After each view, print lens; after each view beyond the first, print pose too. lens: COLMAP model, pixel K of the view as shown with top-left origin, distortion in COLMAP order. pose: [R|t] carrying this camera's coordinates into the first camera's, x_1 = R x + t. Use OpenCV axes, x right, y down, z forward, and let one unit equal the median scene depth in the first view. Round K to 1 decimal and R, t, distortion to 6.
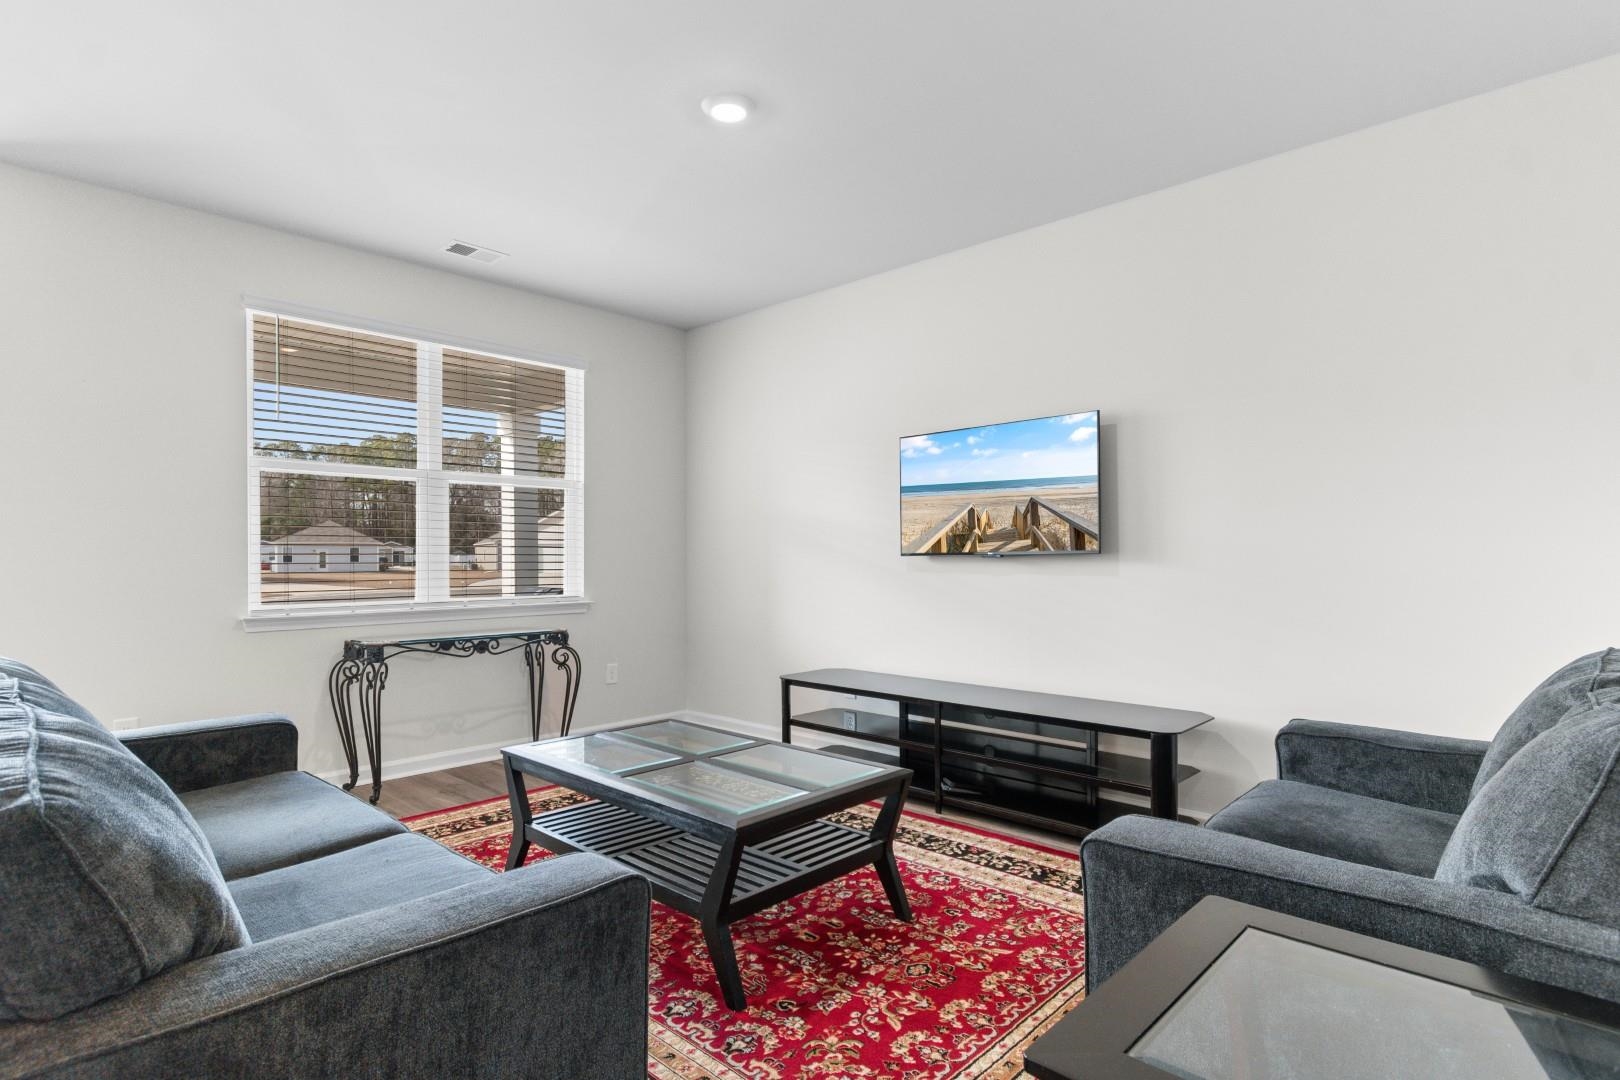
lens RADIAL K [[833.5, 0, 803.1], [0, 833.5, 545.3], [0, 0, 1]] dist [-0.028547, -0.000150]
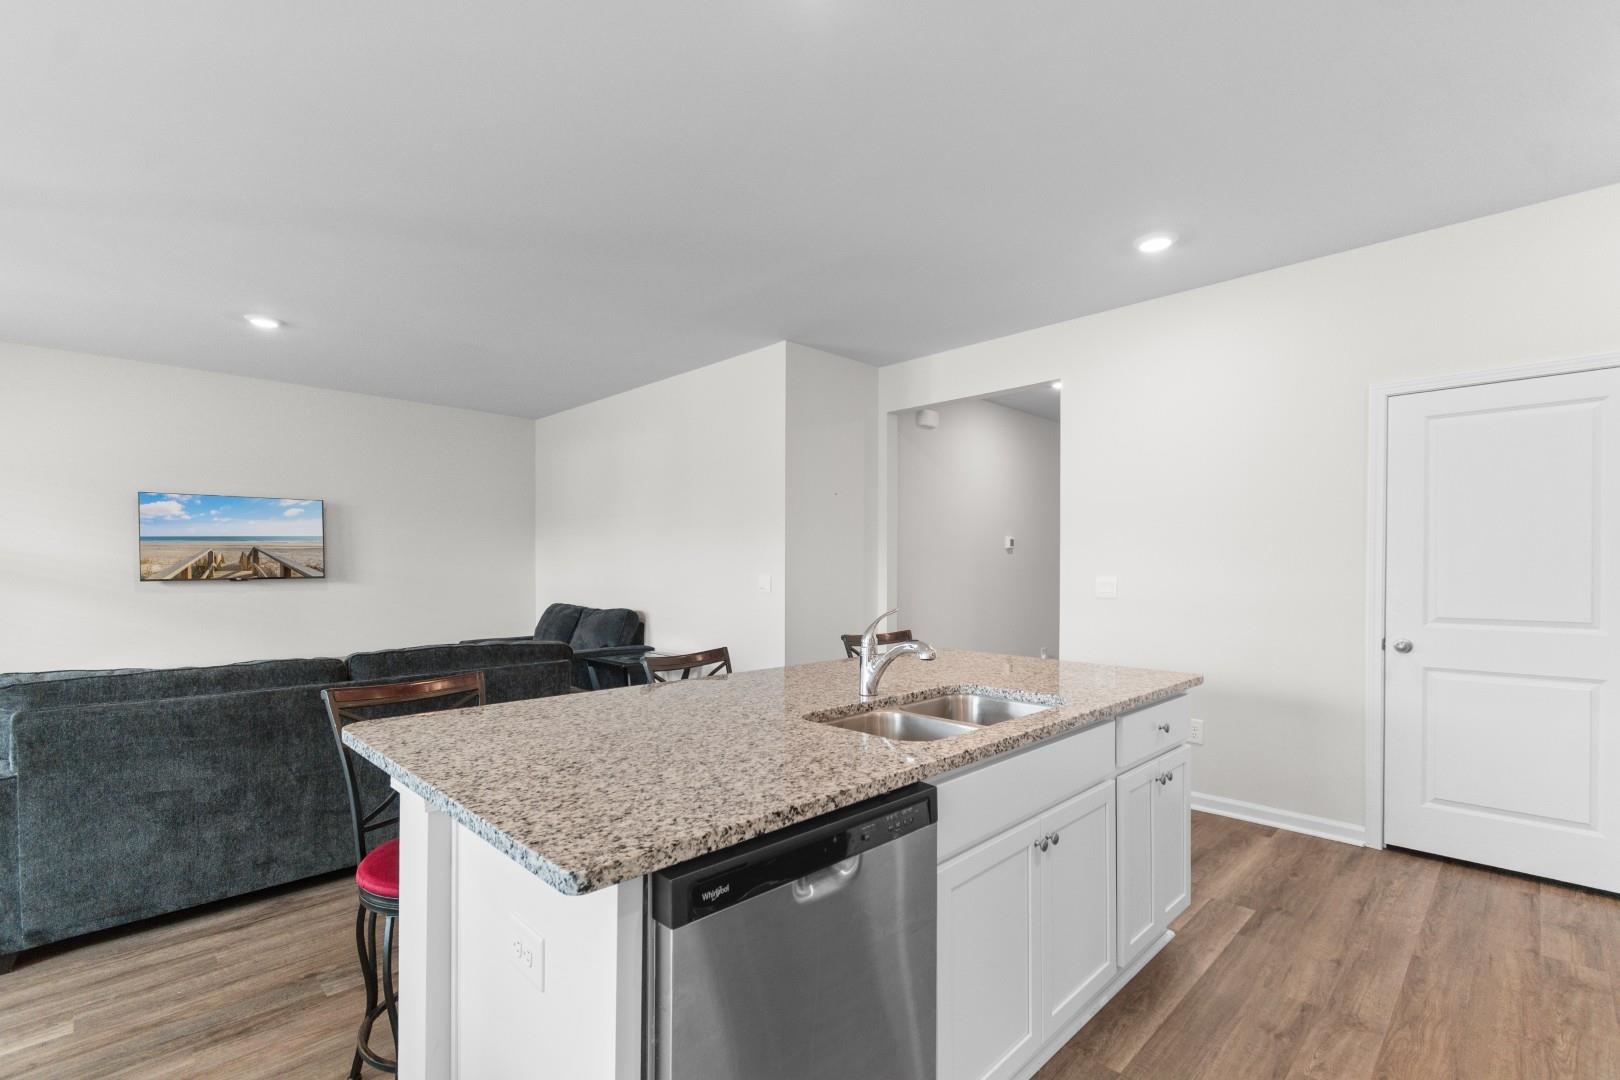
lens RADIAL K [[722.7, 0, 808.0], [0, 722.7, 575.2], [0, 0, 1]] dist [0.007479, -0.001290]
pose [[0.022764, -0.010798, 0.999683, -1.354640], [-0.012053, 0.999866, 0.011074, -0.029972], [-0.999668, -0.012302, 0.022631, -0.250397]]
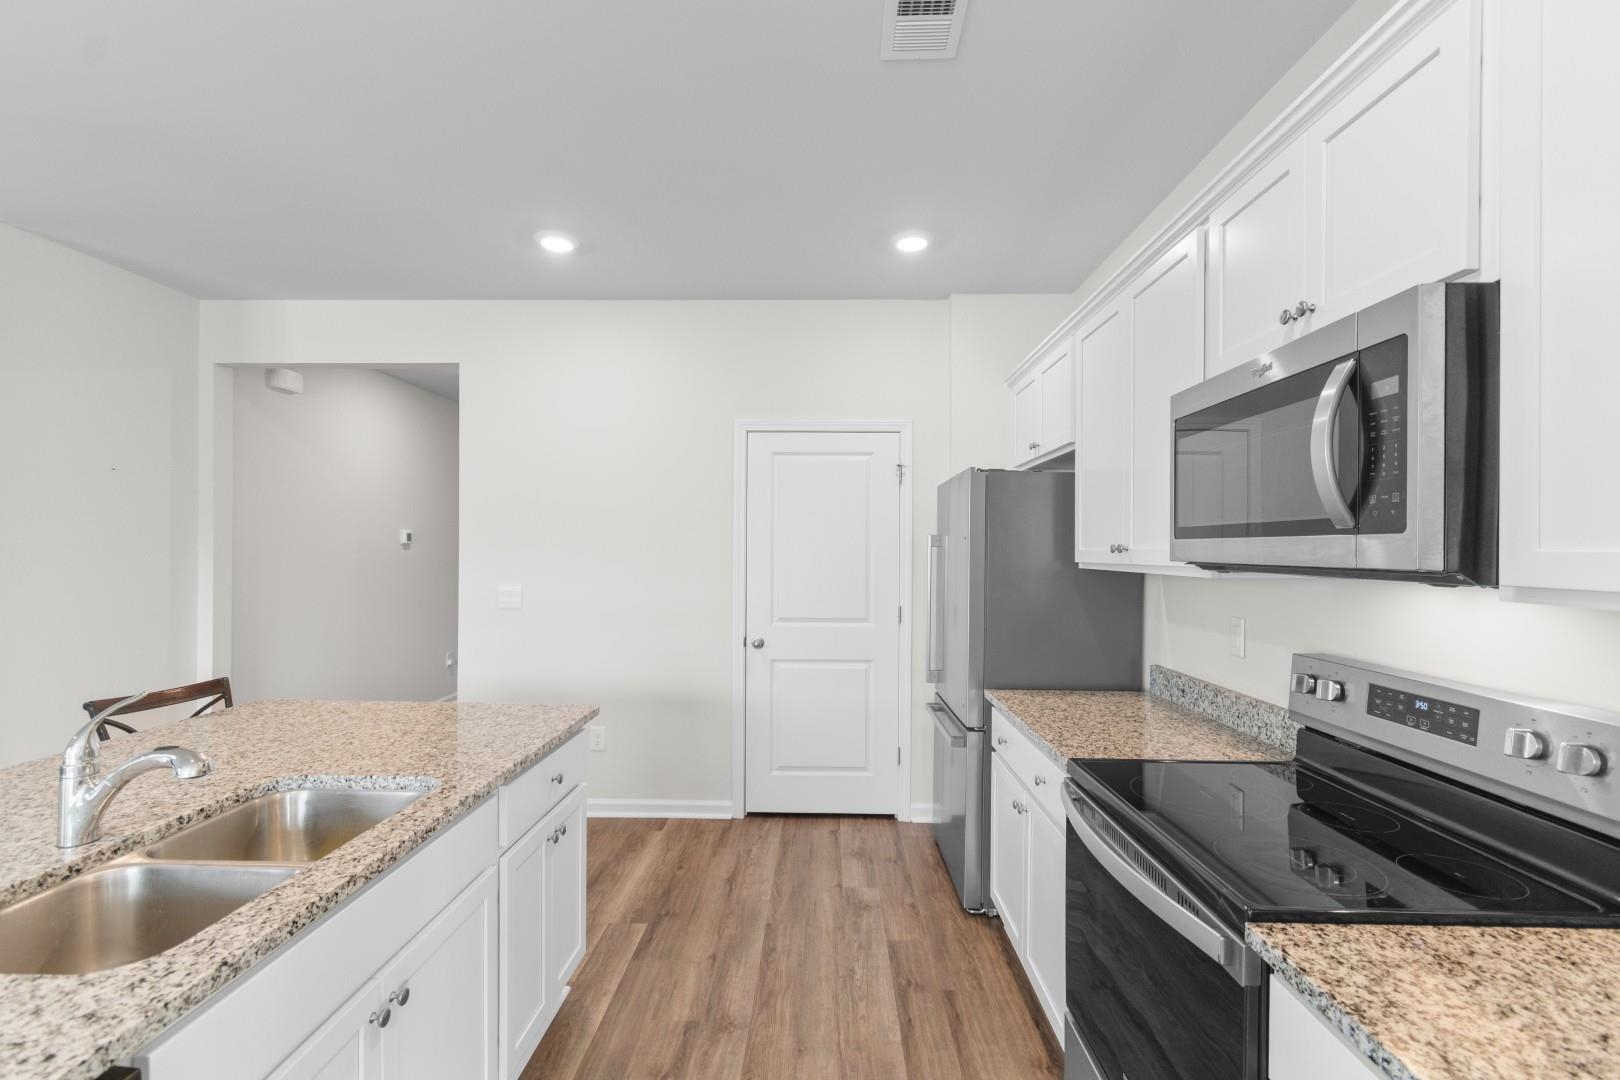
lens RADIAL K [[722.7, 0, 801.9], [0, 722.7, 541.0], [0, 0, 1]] dist [0.007479, -0.001290]
pose [[-0.667267, 0.007180, 0.744784, -1.269094], [-0.010750, 0.999757, -0.019269, -0.070132], [-0.744741, -0.020863, -0.667027, -0.309259]]
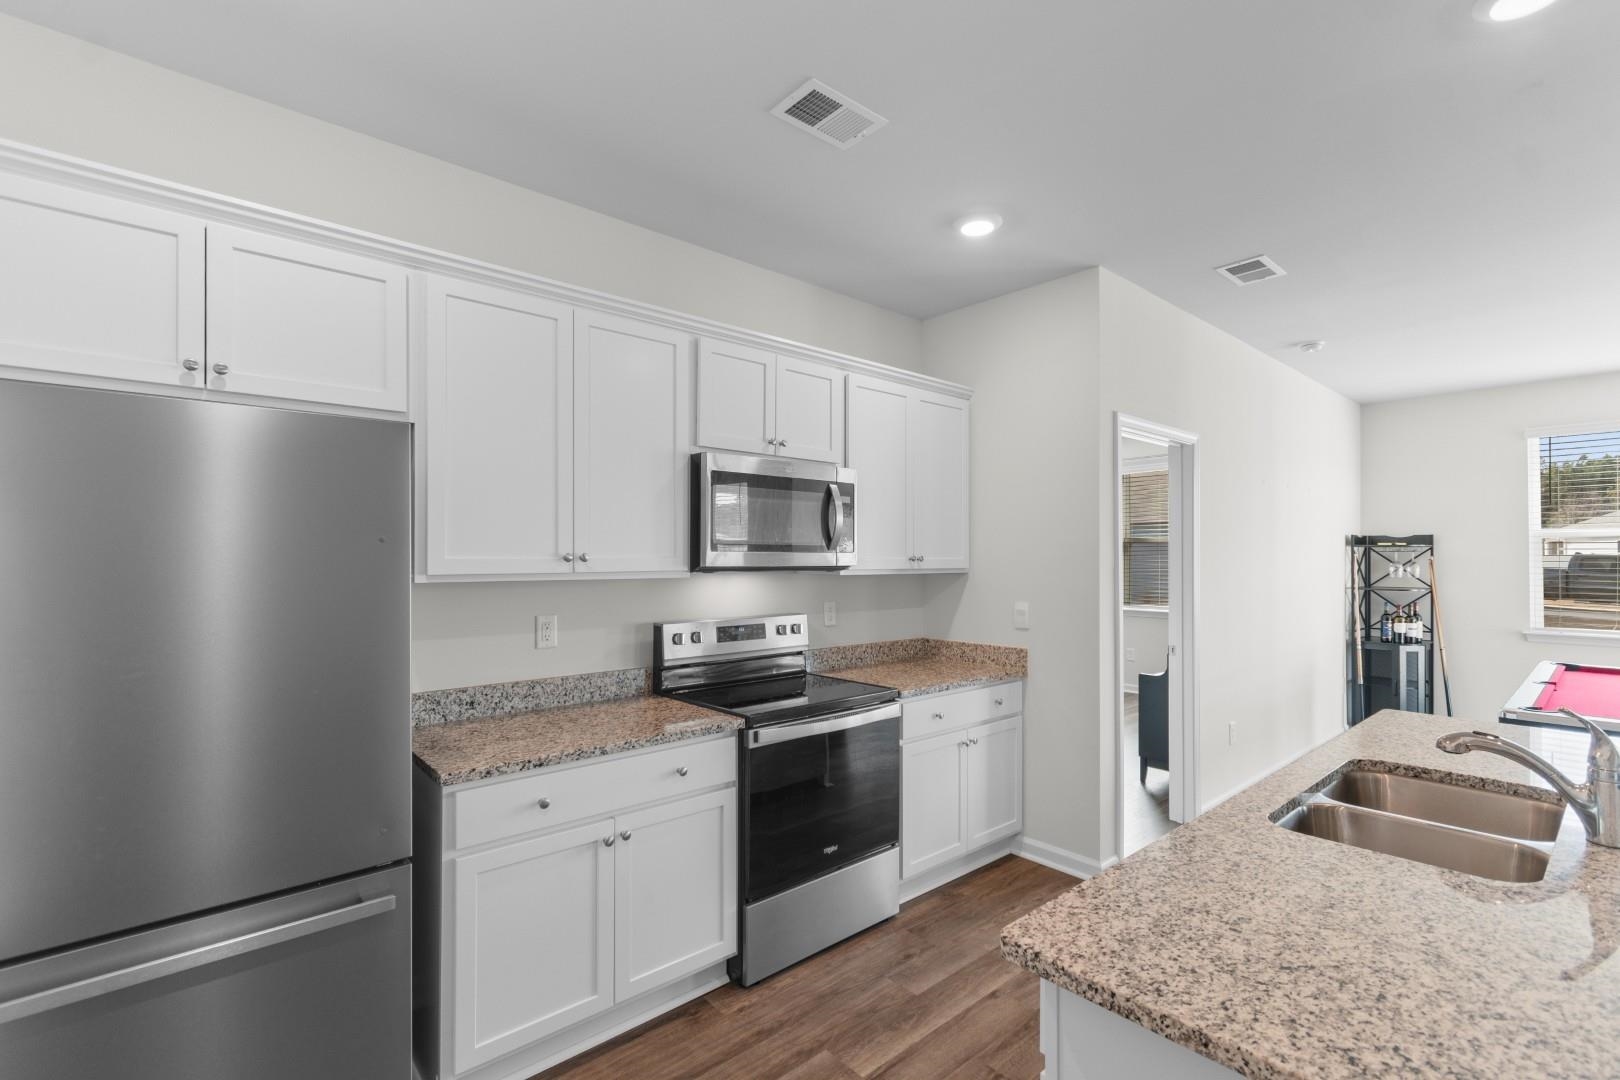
lens RADIAL K [[722.7, 0, 808.7], [0, 722.7, 545.0], [0, 0, 1]] dist [0.007479, -0.001290]
pose [[-0.093591, -0.012943, -0.995527, -0.368144], [0.009555, 0.999858, -0.013898, -0.079580], [0.995565, -0.010813, -0.093454, -0.657897]]
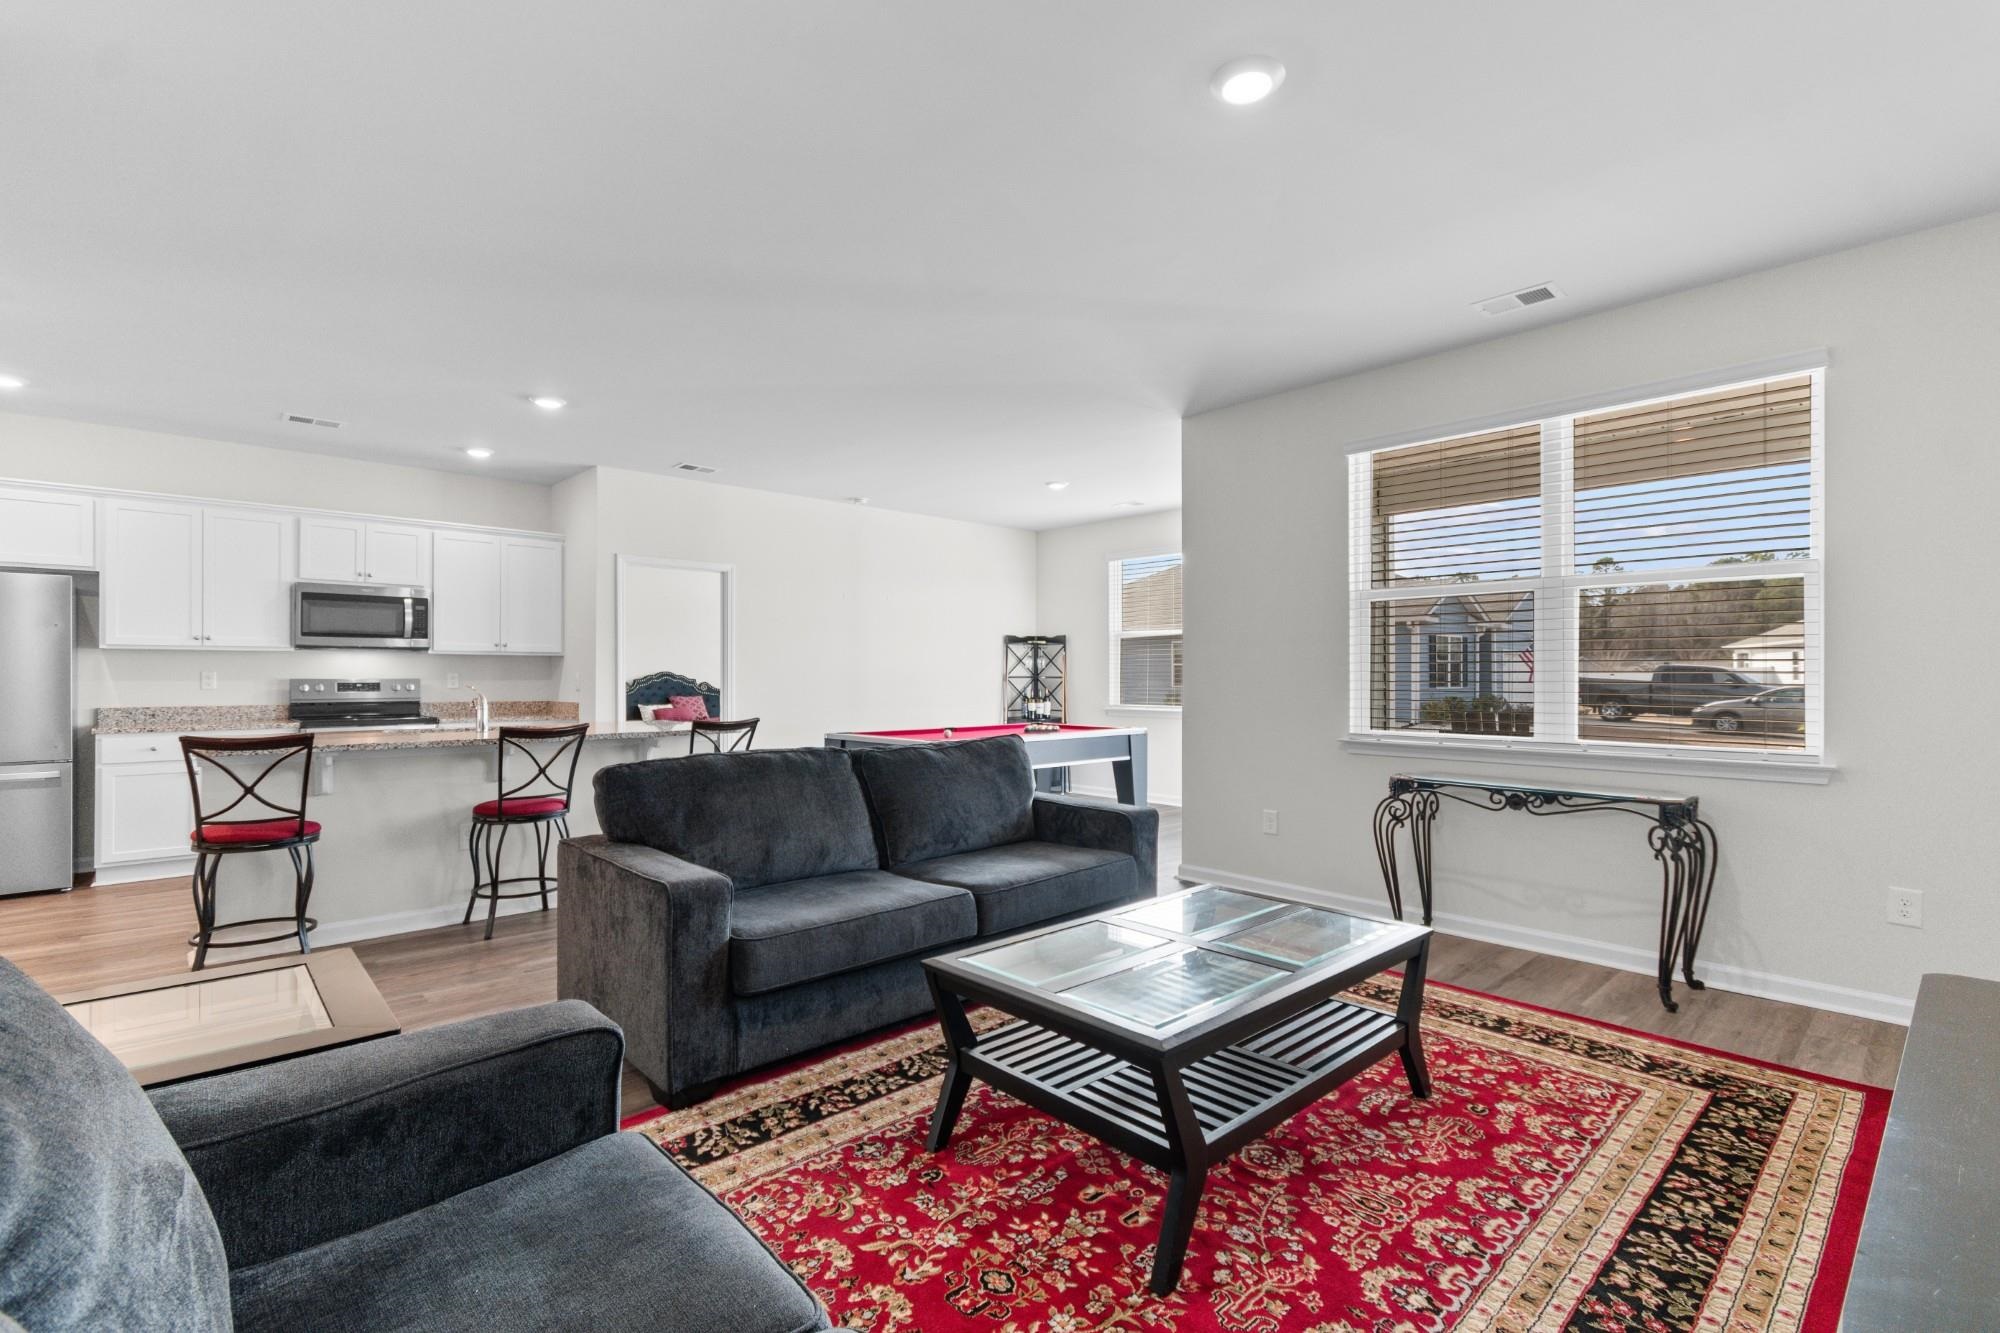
lens RADIAL K [[892.3, 0, 991.6], [0, 892.3, 661.1], [0, 0, 1]] dist [0.007479, -0.001290]
pose [[-0.066087, -0.012867, -0.997731, 0.457992], [0.010464, 0.999853, -0.013587, -0.004325], [0.997759, -0.011338, -0.065943, 0.527971]]
